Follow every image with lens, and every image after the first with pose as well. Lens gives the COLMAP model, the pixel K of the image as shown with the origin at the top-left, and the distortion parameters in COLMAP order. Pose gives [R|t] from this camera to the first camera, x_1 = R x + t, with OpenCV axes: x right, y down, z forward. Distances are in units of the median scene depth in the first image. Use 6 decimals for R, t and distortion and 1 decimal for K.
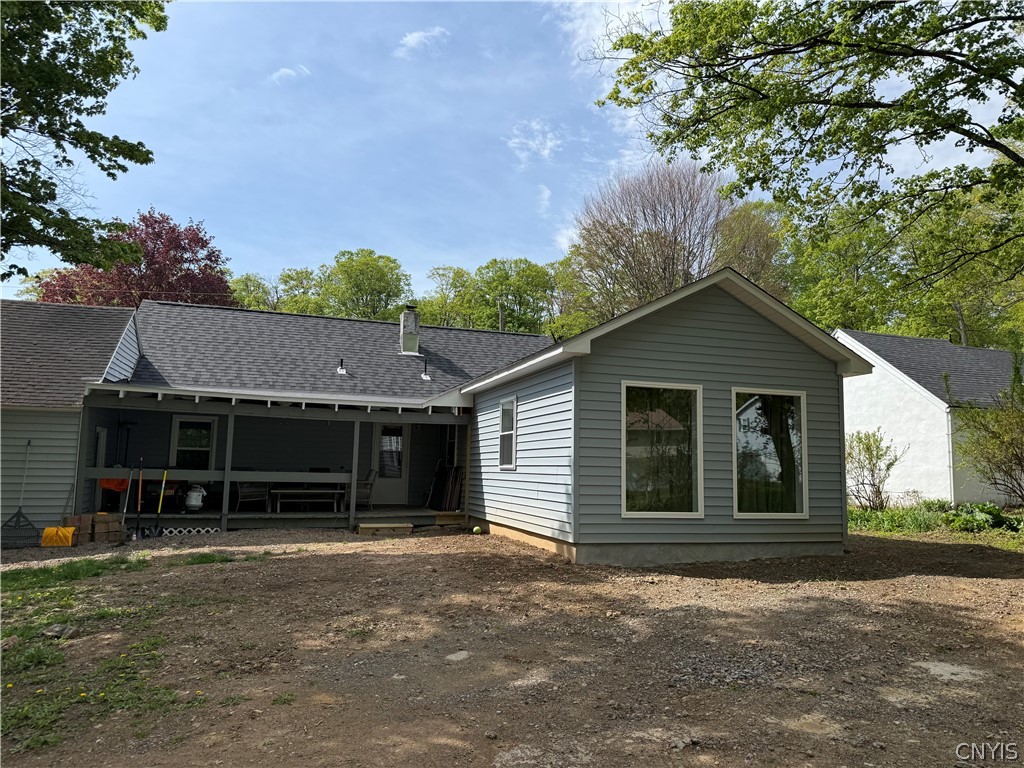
lens RADIAL K [[723.4, 0, 510.1], [0, 723.4, 386.3], [0, 0, 1]] dist [0.025555, -0.031117]
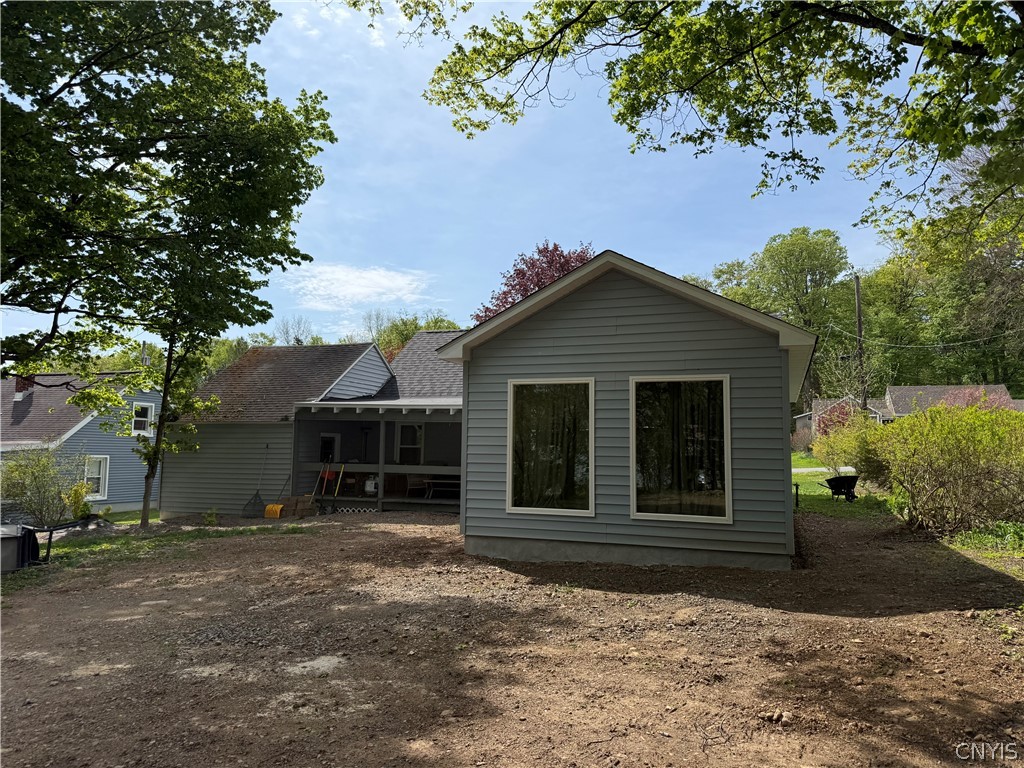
lens RADIAL K [[723.4, 0, 527.2], [0, 723.4, 370.8], [0, 0, 1]] dist [0.025555, -0.031117]
pose [[0.779938, -0.080098, -0.620710, 0.704765], [0.076236, 0.996550, -0.032805, 0.012995], [0.621196, -0.021735, 0.783354, 0.177004]]
